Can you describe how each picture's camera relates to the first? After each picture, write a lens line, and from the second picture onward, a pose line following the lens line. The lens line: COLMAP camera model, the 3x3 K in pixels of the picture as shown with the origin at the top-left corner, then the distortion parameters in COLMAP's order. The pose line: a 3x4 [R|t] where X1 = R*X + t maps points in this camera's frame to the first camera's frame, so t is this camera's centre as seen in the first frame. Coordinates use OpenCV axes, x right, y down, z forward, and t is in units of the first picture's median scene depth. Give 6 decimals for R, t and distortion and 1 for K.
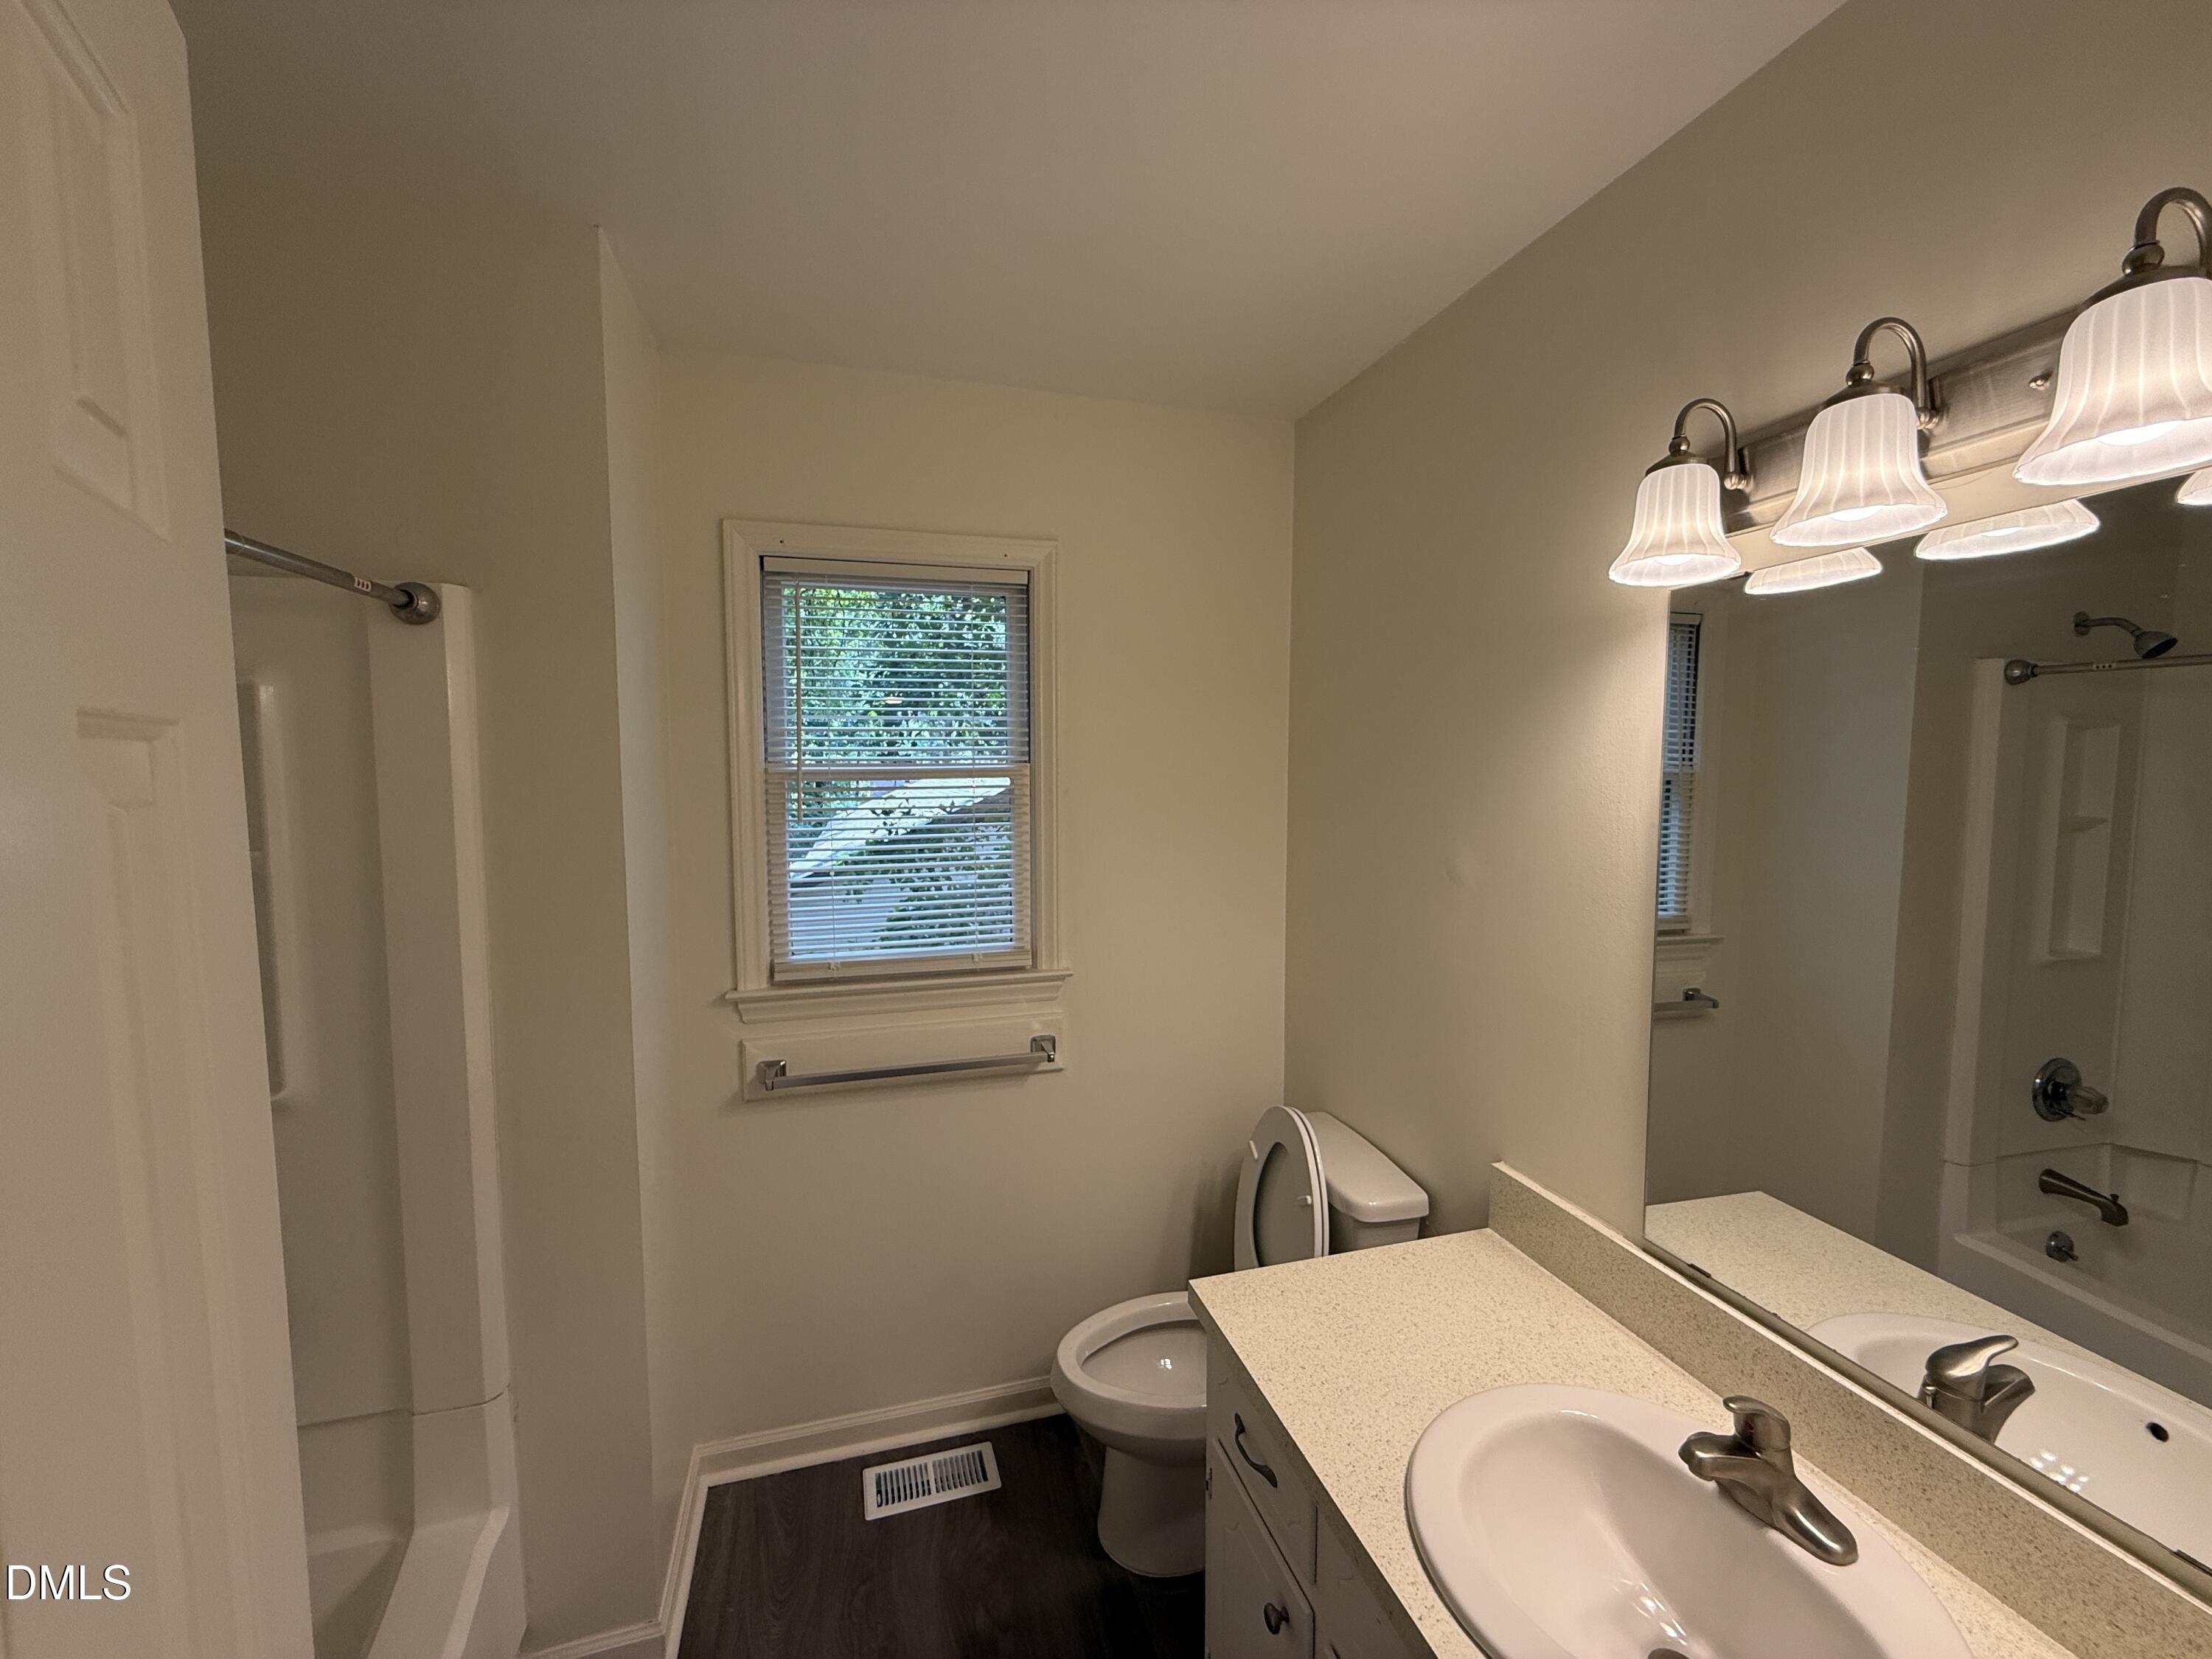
lens RADIAL K [[900.7, 0, 1131.8], [0, 900.7, 837.7], [0, 0, 1]] dist [-0.001452, -0.004483]
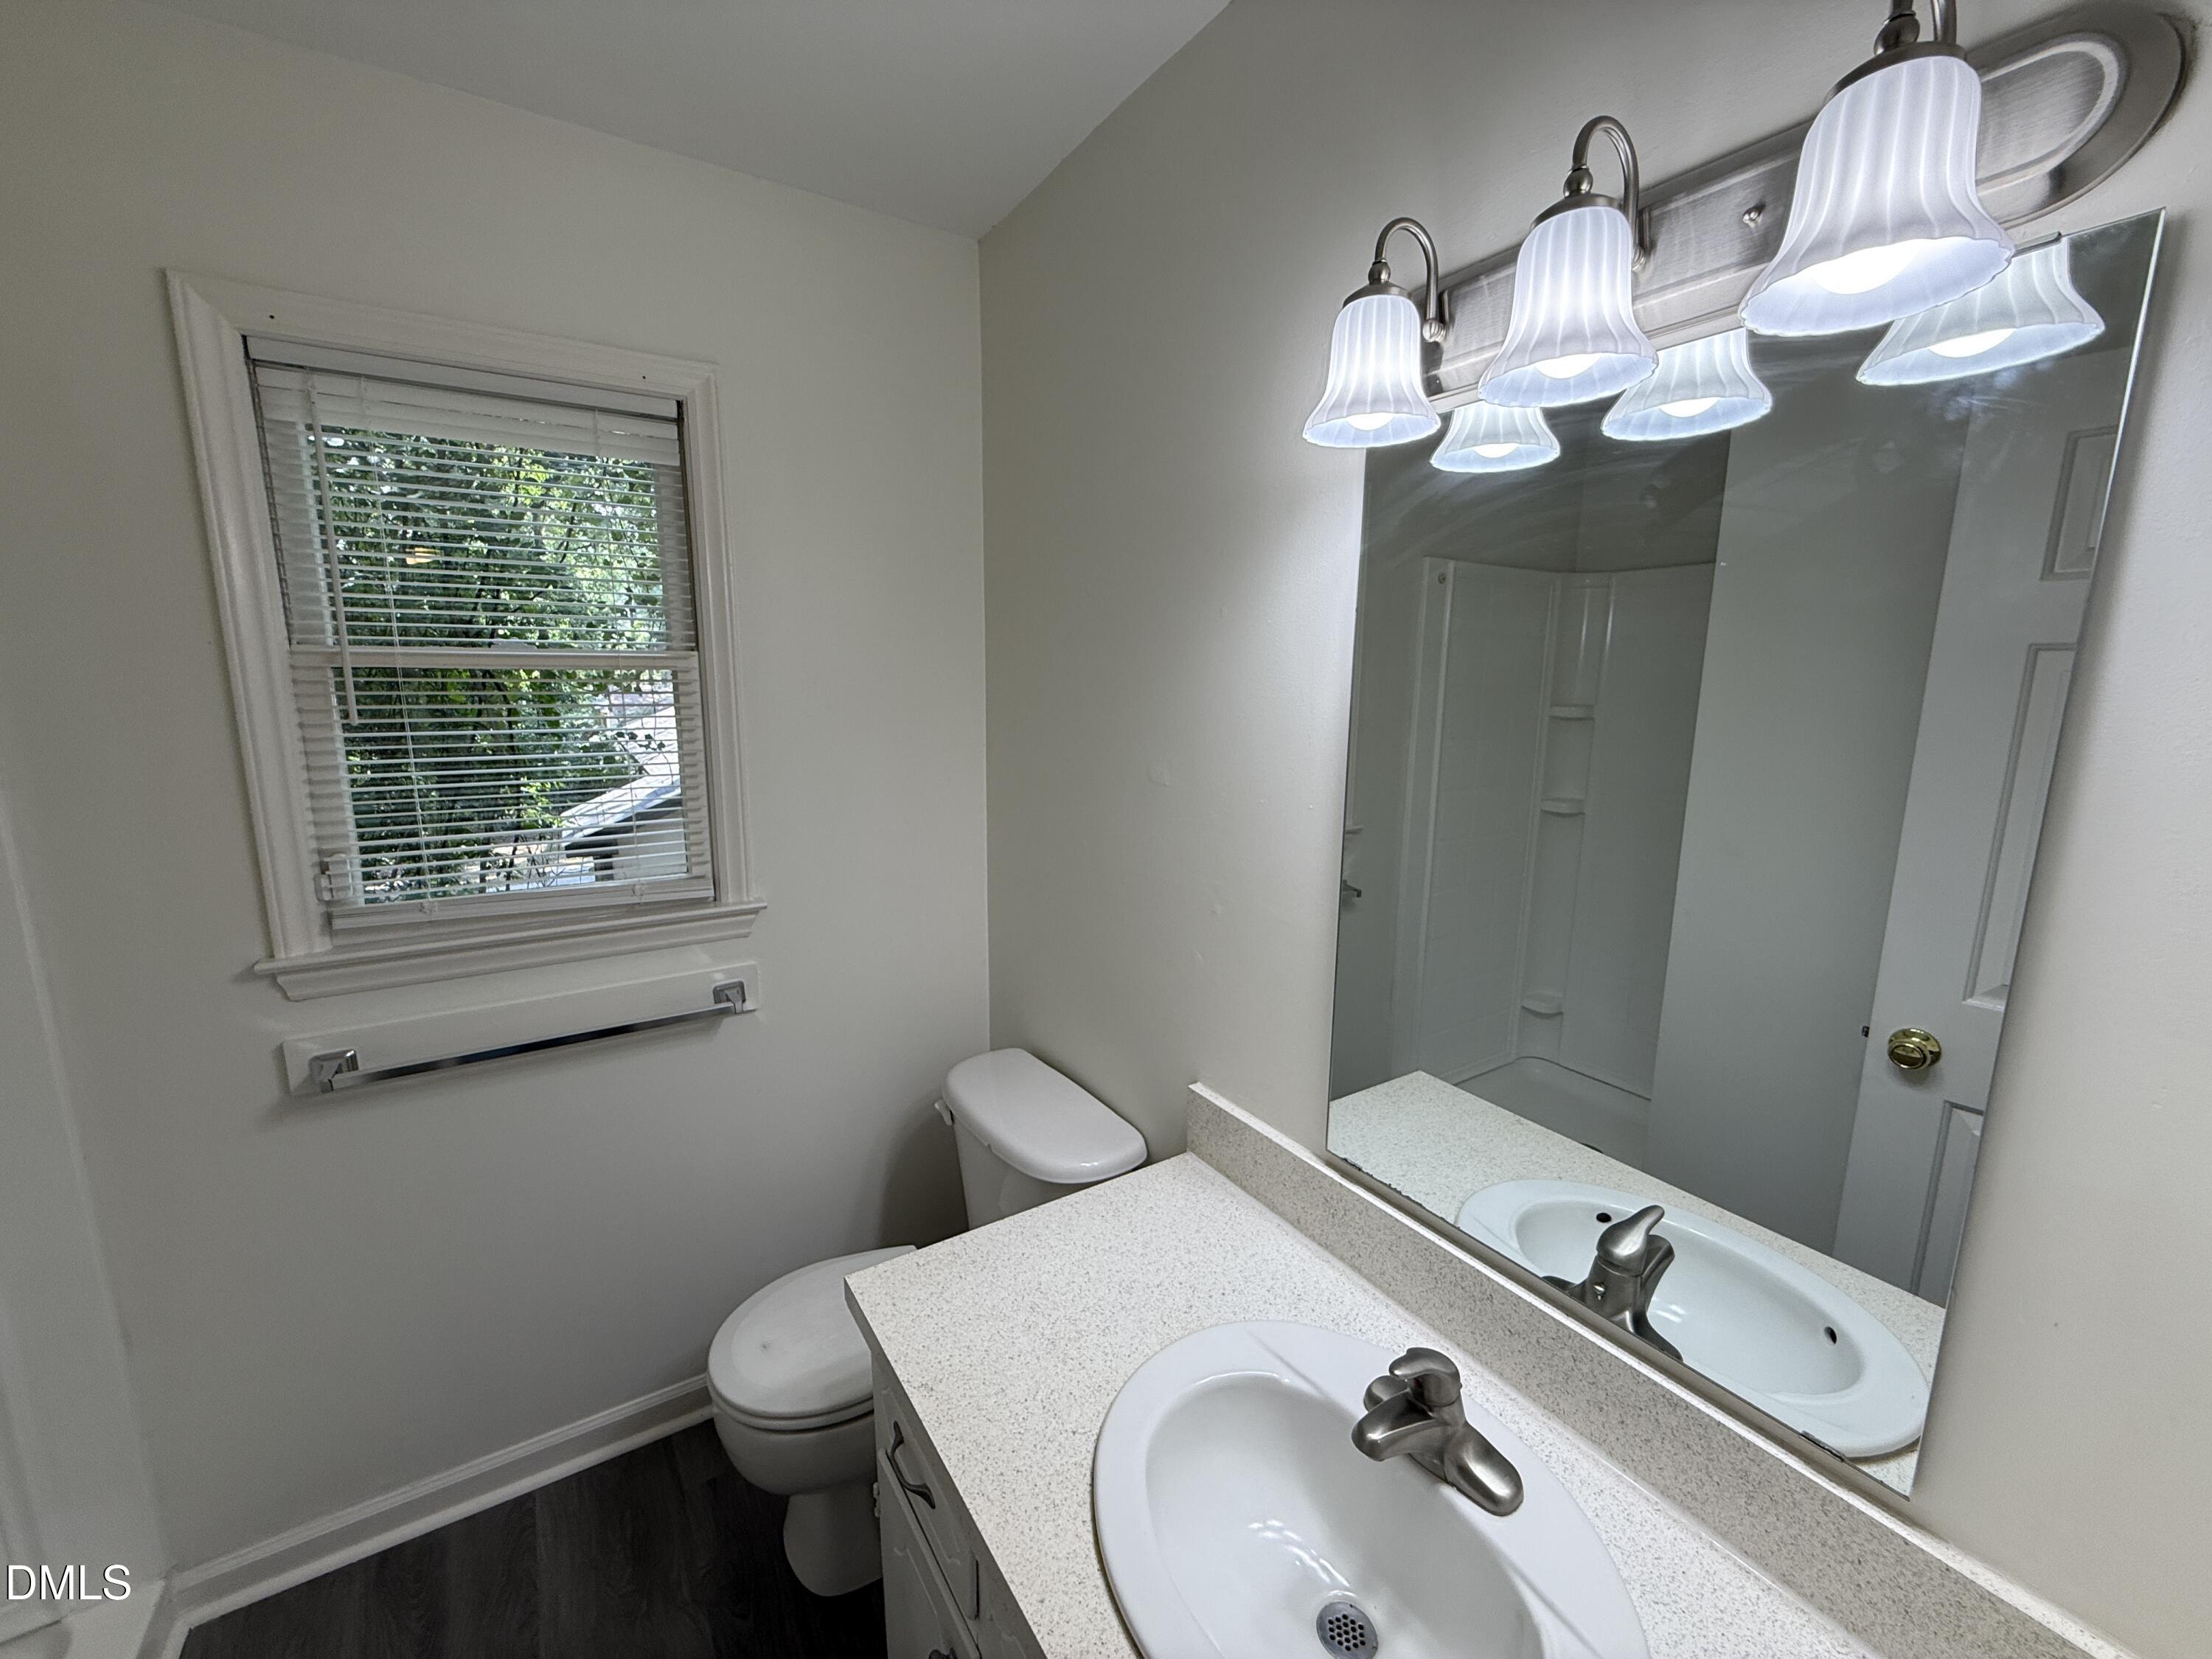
lens RADIAL K [[900.7, 0, 1131.8], [0, 900.7, 837.7], [0, 0, 1]] dist [-0.001452, -0.004483]
pose [[0.955657, -0.035261, 0.292365, 0.128737], [0.007491, 0.995395, 0.095564, -0.002648], [-0.294388, -0.089136, 0.951520, 0.227867]]
